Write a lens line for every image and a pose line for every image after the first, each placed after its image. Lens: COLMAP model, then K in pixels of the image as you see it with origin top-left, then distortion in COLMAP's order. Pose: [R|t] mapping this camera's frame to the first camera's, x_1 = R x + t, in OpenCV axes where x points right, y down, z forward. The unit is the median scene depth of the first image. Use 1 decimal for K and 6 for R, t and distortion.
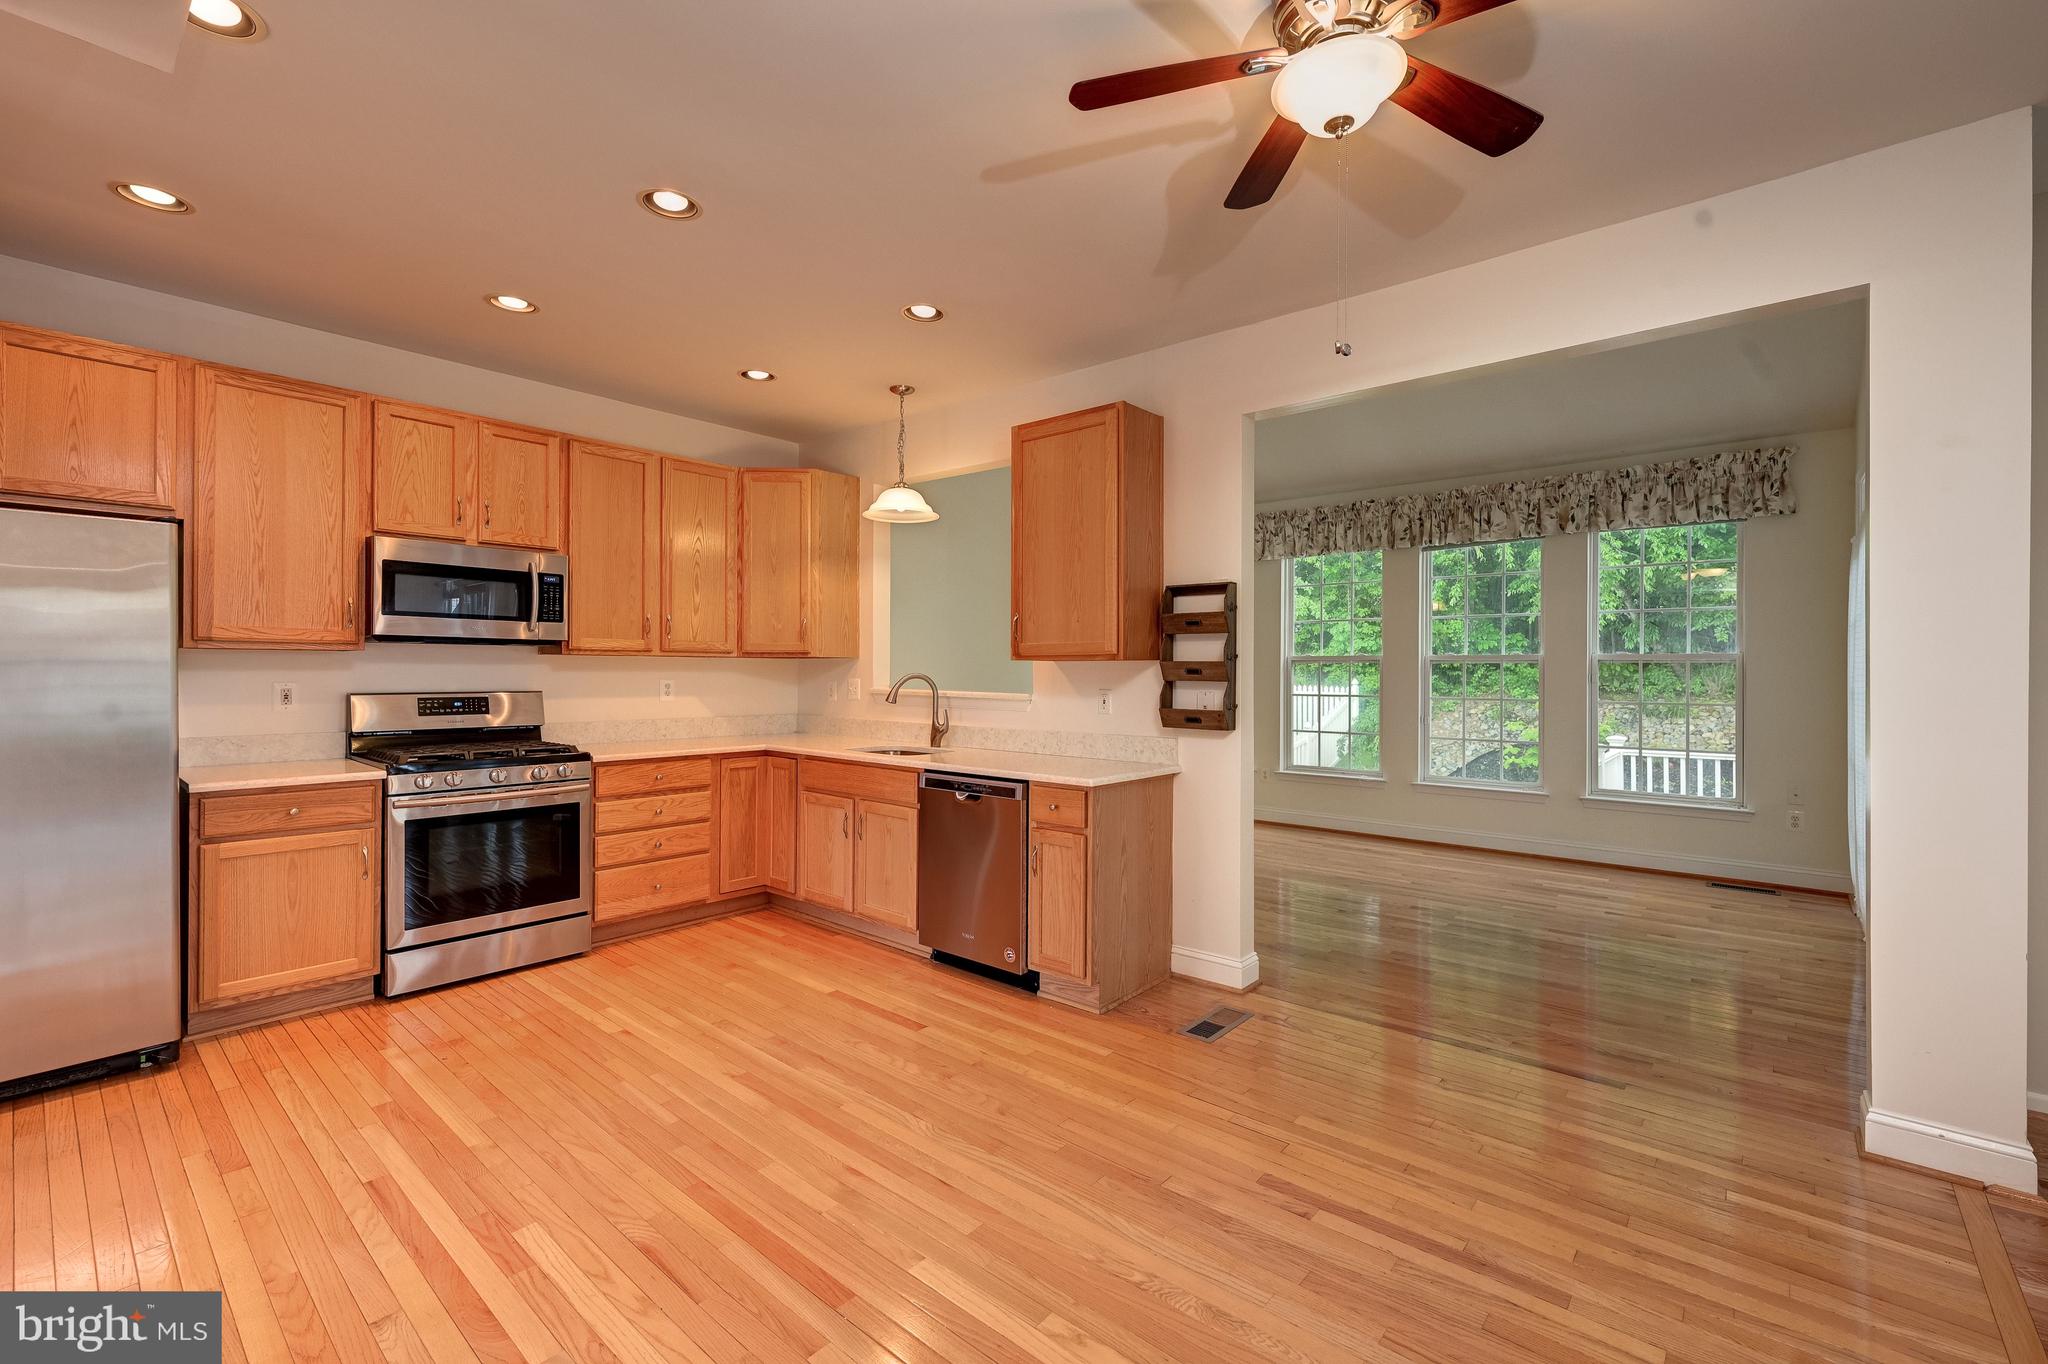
lens RADIAL K [[866.1, 0, 1034.4], [0, 866.1, 671.3], [0, 0, 1]] dist [-0.003634, 0.000285]
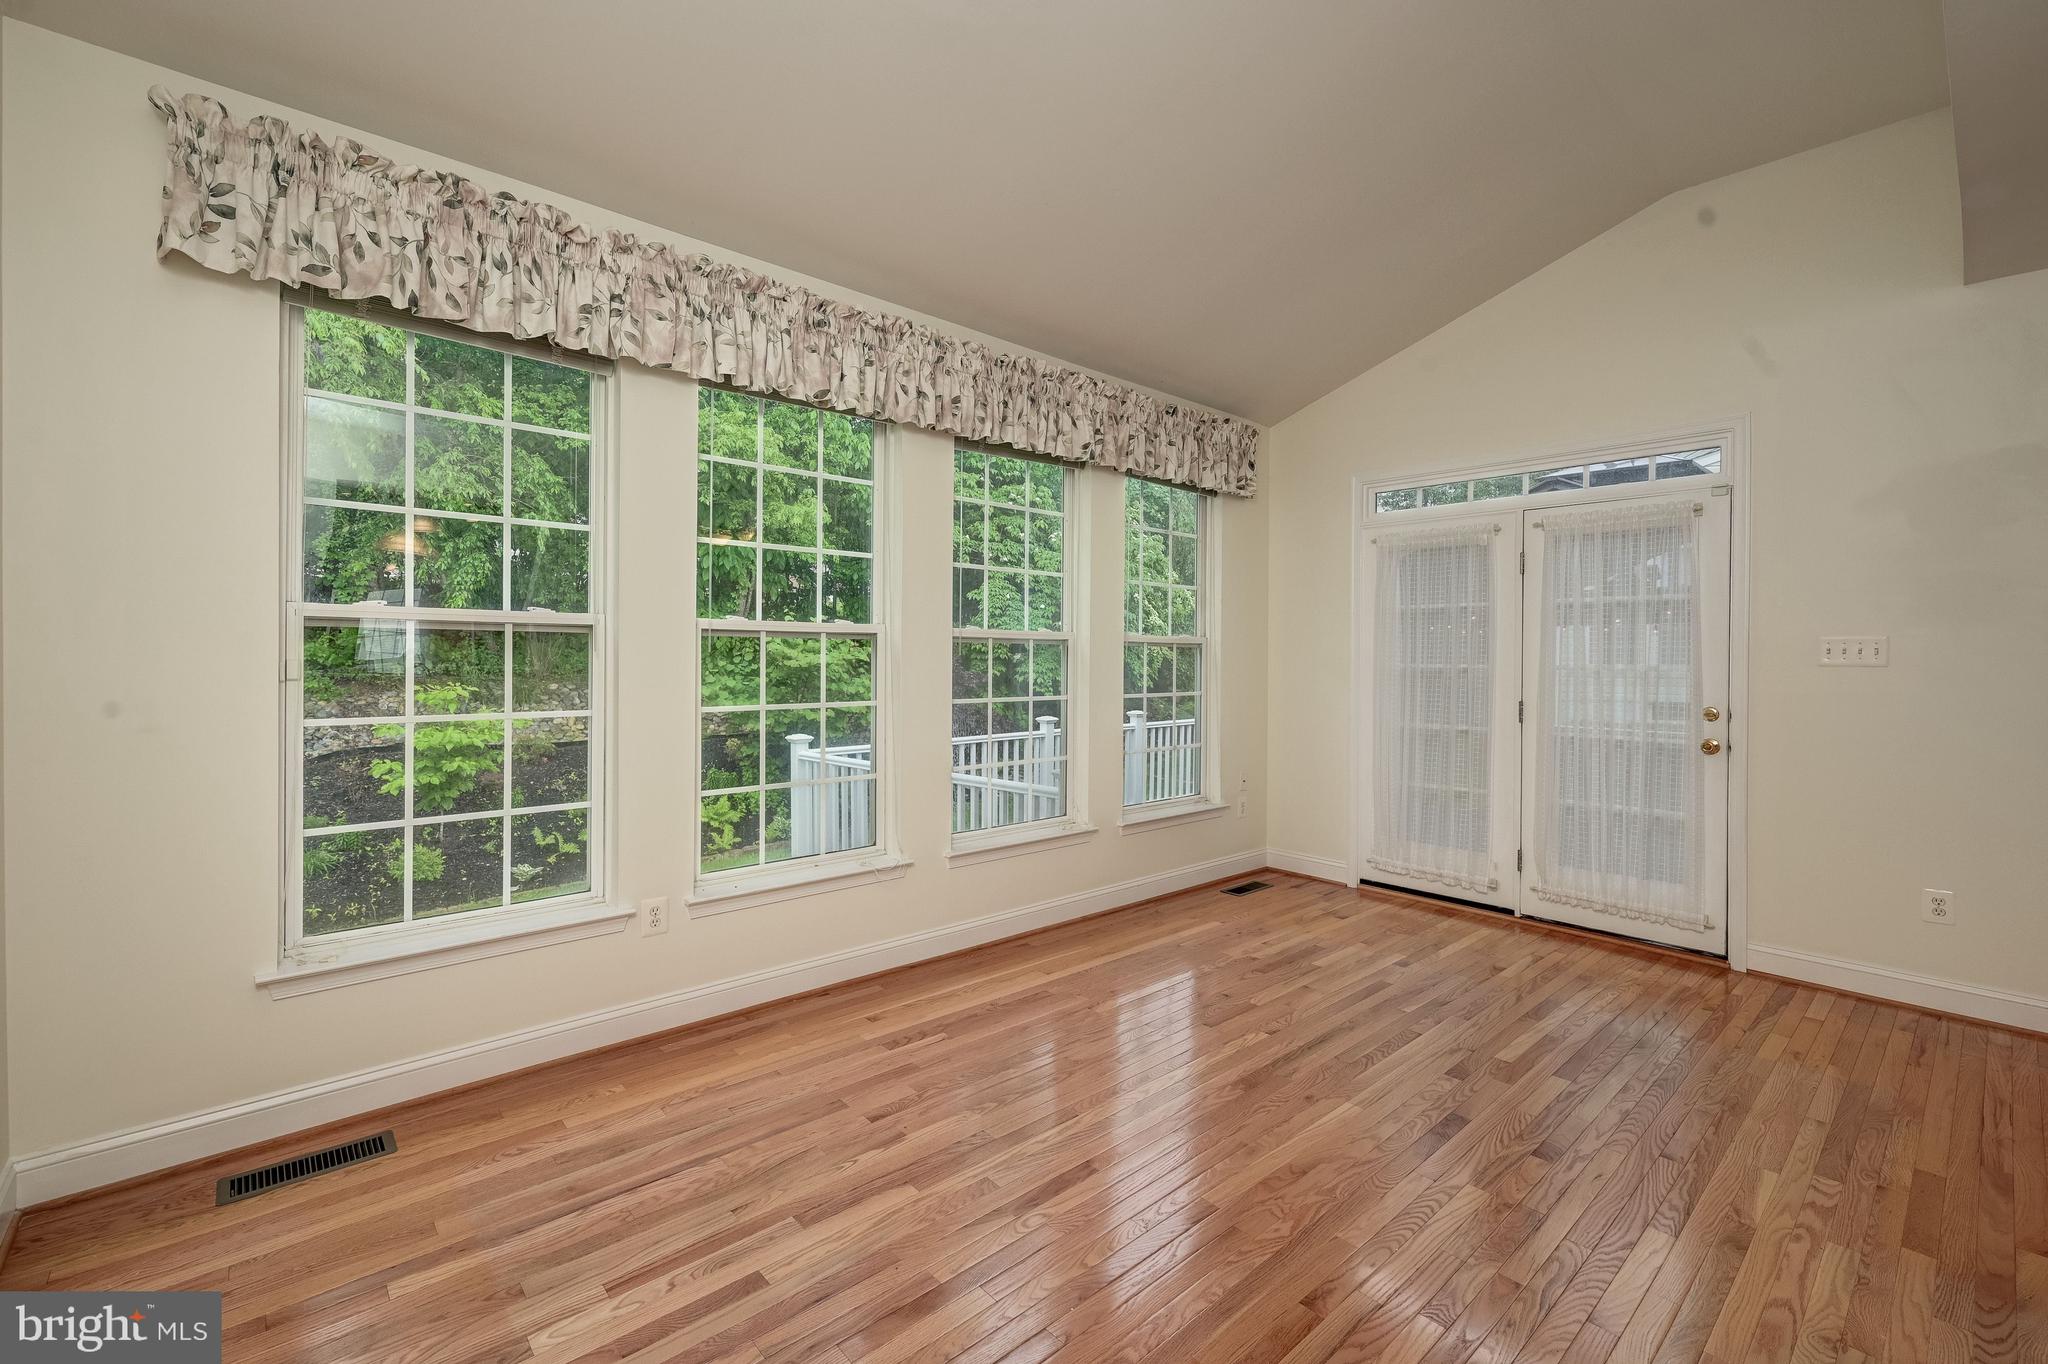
lens RADIAL K [[866.1, 0, 1037.0], [0, 866.1, 667.2], [0, 0, 1]] dist [-0.003634, 0.000285]
pose [[0.132698, -0.016277, 0.991023, -0.182850], [-0.008160, 0.999813, 0.017514, -0.005429], [-0.991123, -0.010410, 0.132541, 1.393760]]
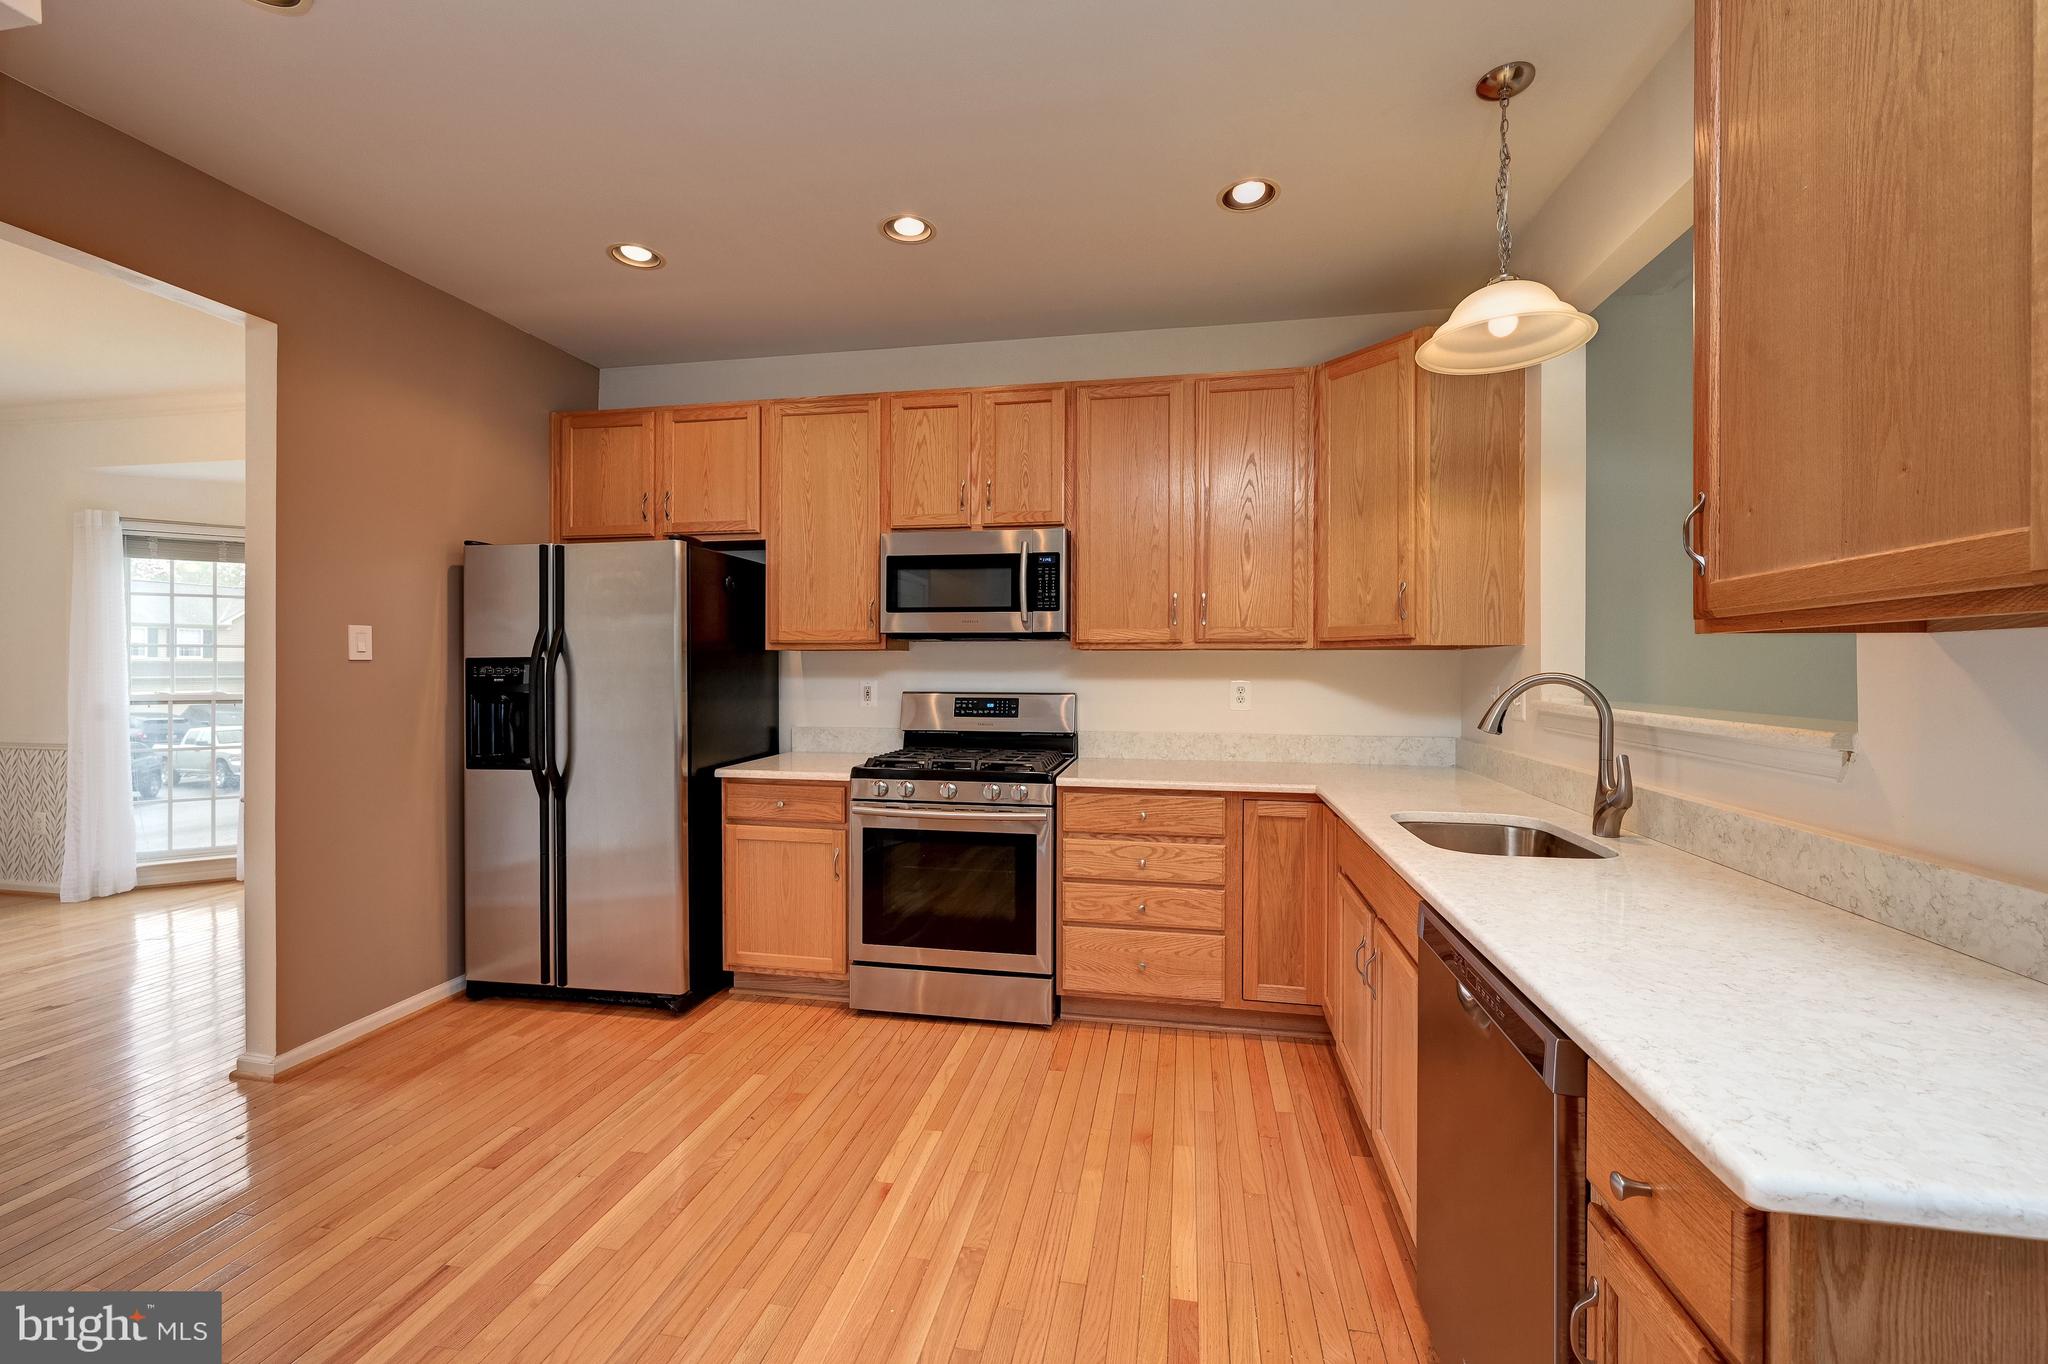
lens RADIAL K [[816.7, 0, 1037.1], [0, 816.7, 673.7], [0, 0, 1]] dist [-0.003266, 0.001023]
pose [[0.501604, 0.000441, -0.865097, 0.114351], [0.000263, 1.000000, 0.000662, 0.003119], [0.865098, -0.000560, 0.501603, 0.584370]]
